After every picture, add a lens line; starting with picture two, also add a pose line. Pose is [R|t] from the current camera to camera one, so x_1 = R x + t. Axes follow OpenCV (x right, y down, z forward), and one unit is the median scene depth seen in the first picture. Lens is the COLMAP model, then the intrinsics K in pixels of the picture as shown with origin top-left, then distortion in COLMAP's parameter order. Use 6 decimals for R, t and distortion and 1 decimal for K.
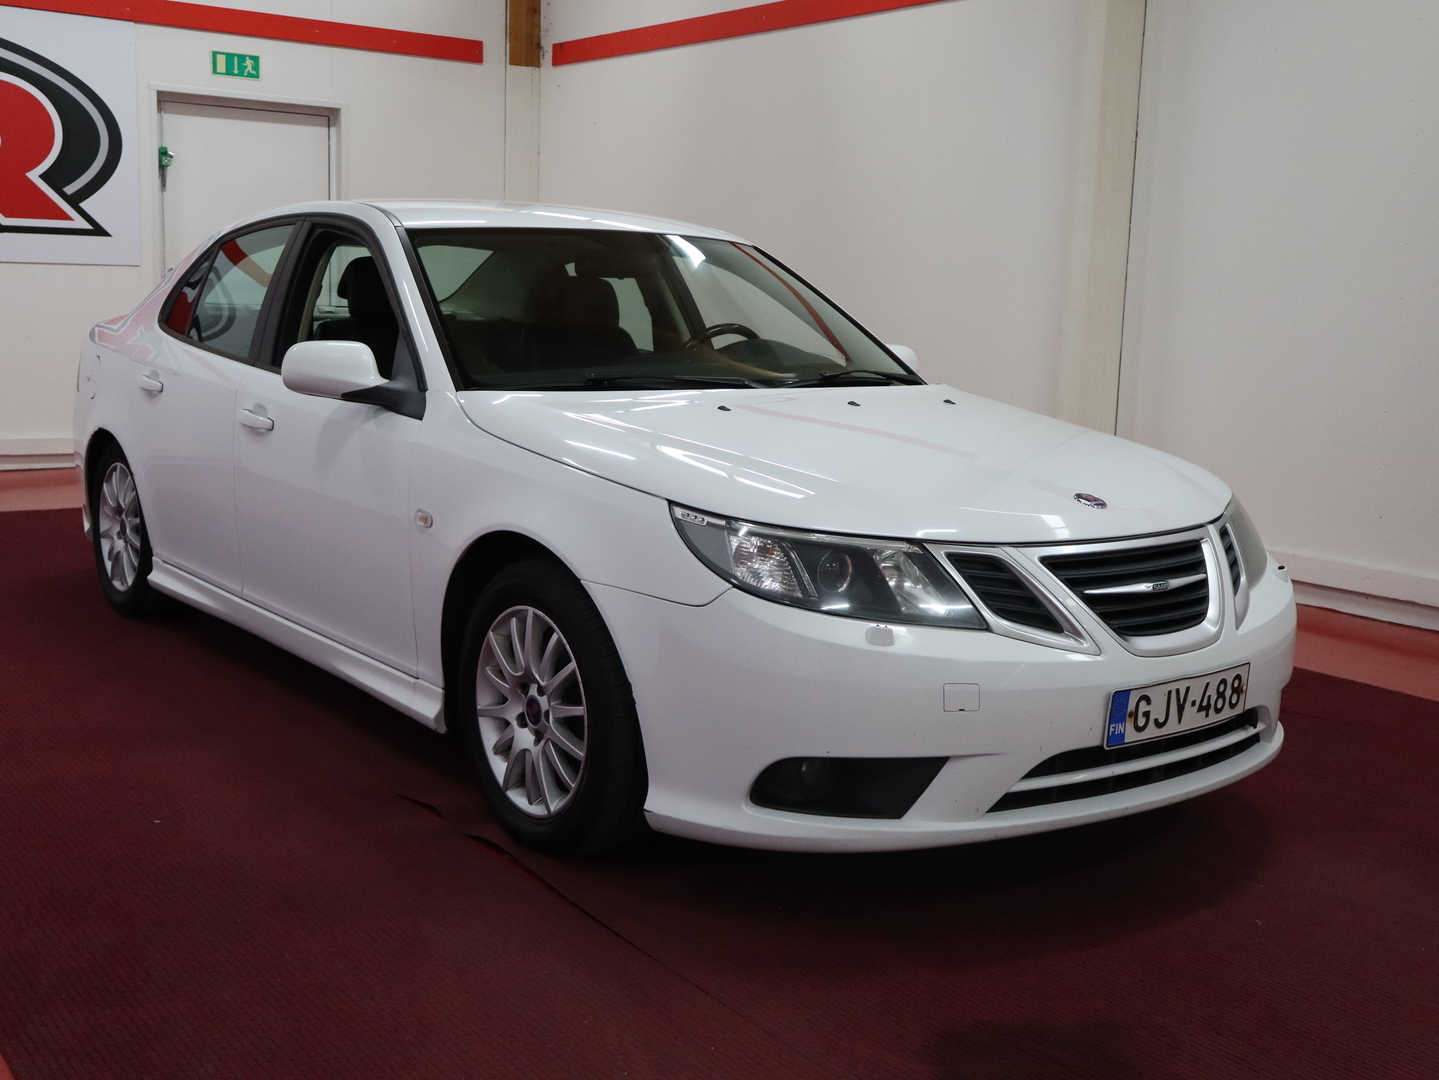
lens RADIAL K [[1585.7, 0, 707.6], [0, 1585.7, 544.2], [0, 0, 1]] dist [0.011783, 0.000000]
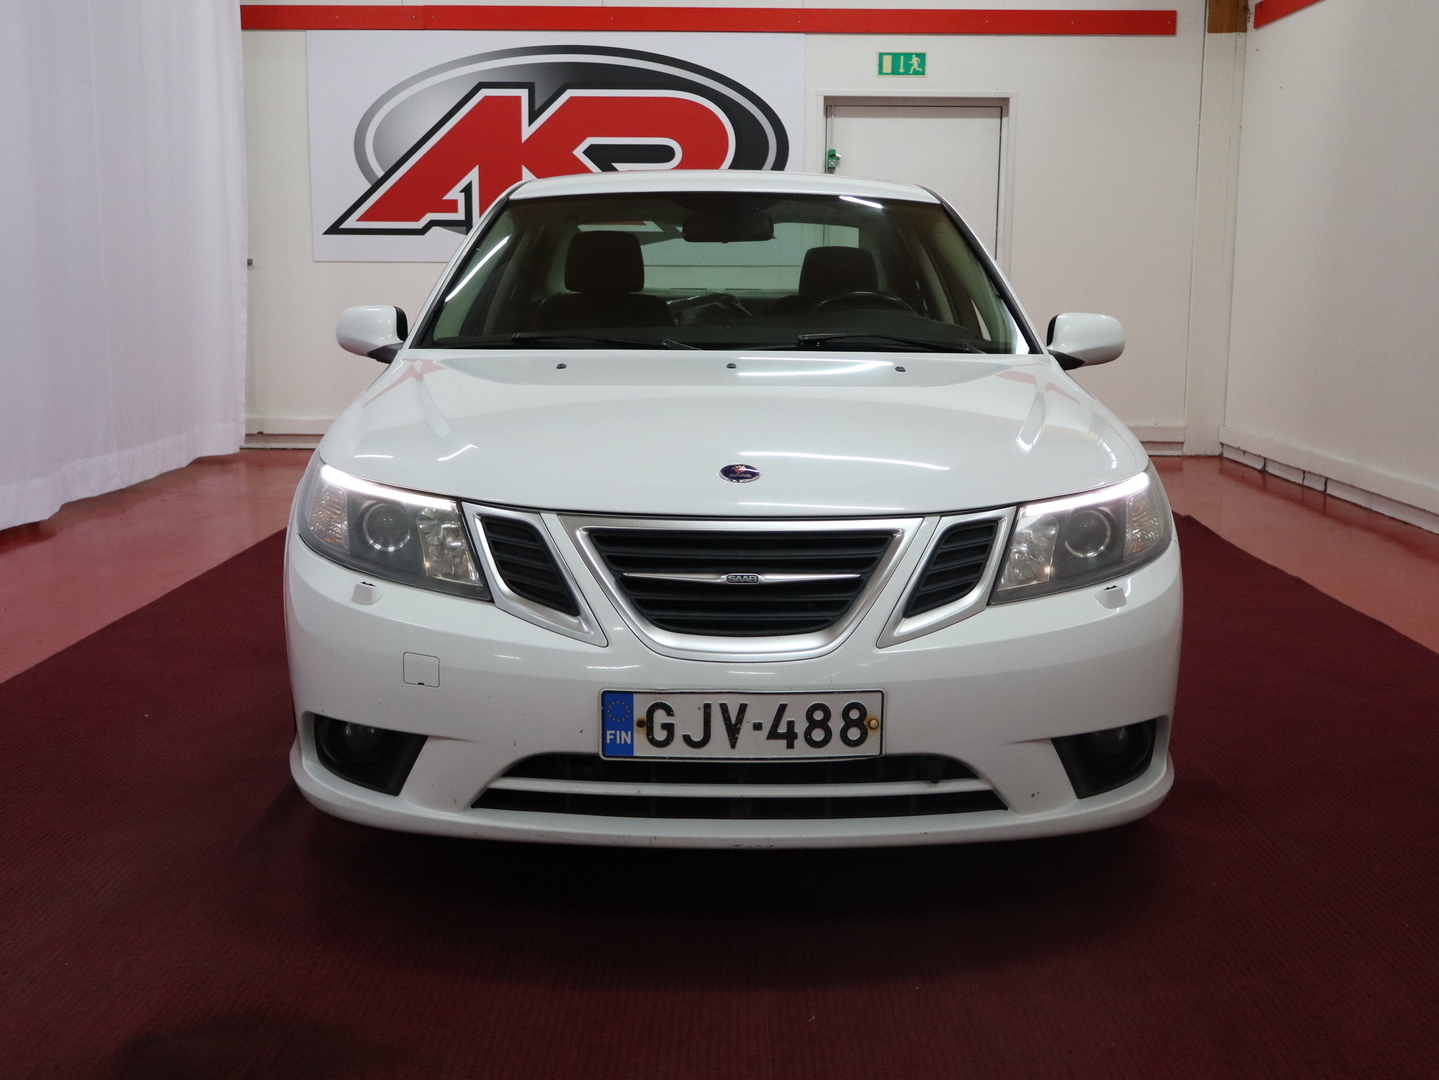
lens RADIAL K [[1585.7, 0, 741.1], [0, 1585.7, 586.3], [0, 0, 1]] dist [0.011783, 0.000000]
pose [[0.803353, 0.090277, -0.588620, 0.734984], [-0.080522, 0.995832, 0.042834, -0.003785], [0.590033, 0.012987, 0.807274, 0.334112]]
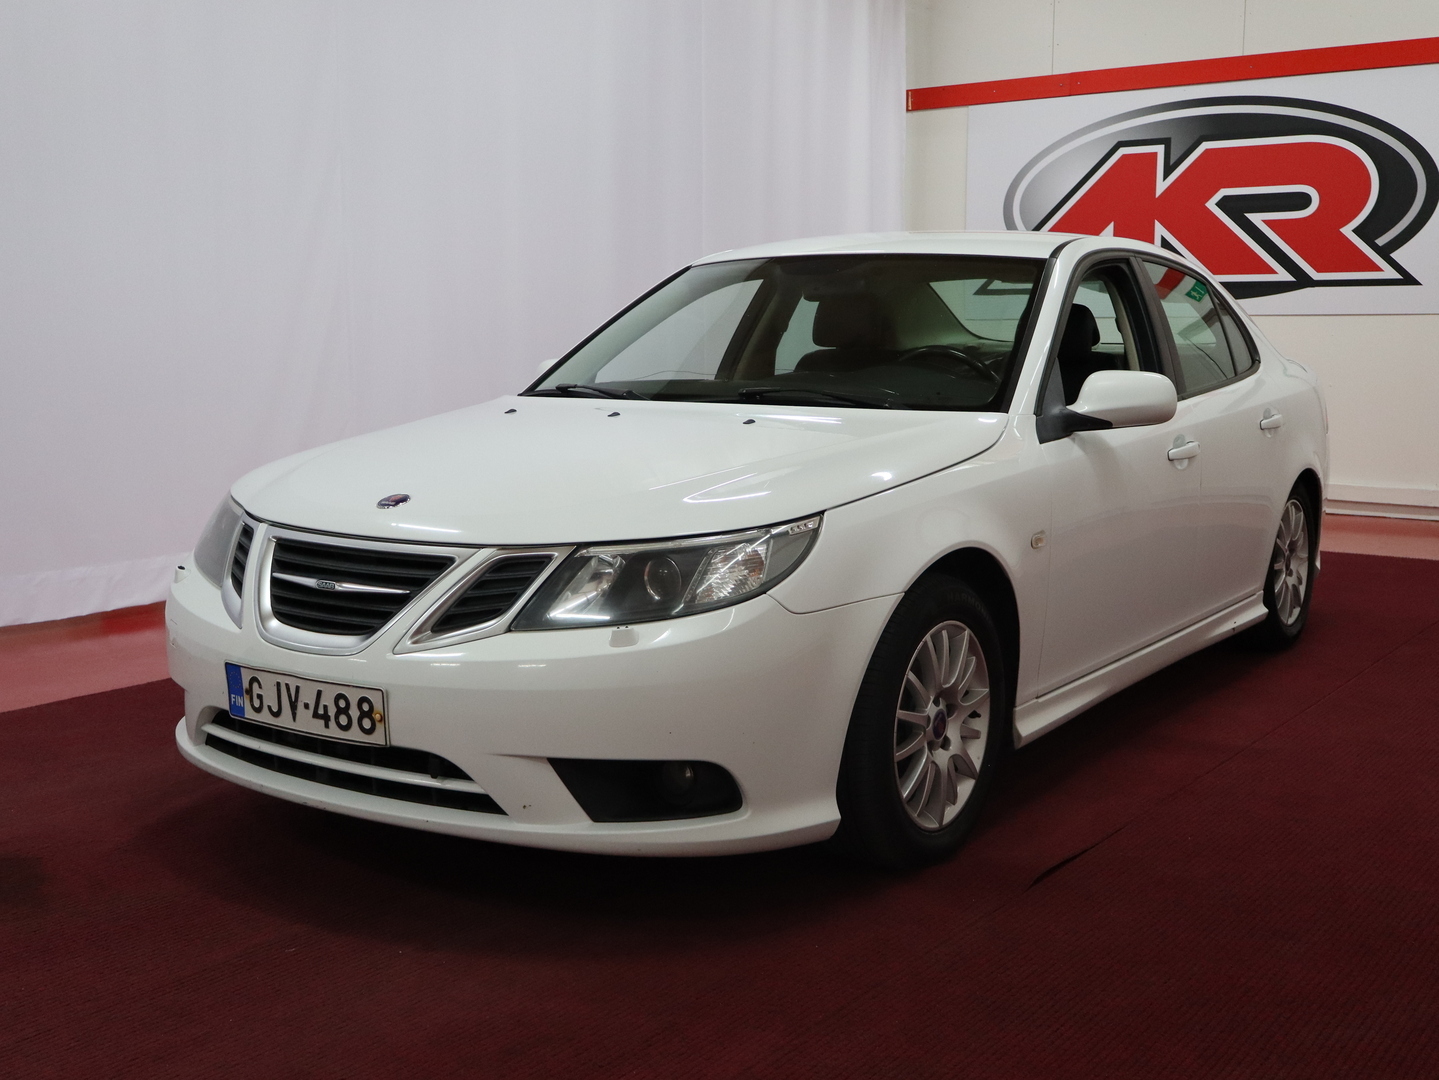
lens RADIAL K [[1585.7, 0, 782.6], [0, 1585.7, 561.8], [0, 0, 1]] dist [0.011783, 0.000000]
pose [[0.329657, 0.112733, -0.937346, 1.256421], [-0.146537, 0.986923, 0.067160, -0.091905], [0.932659, 0.115216, 0.341865, 0.893386]]
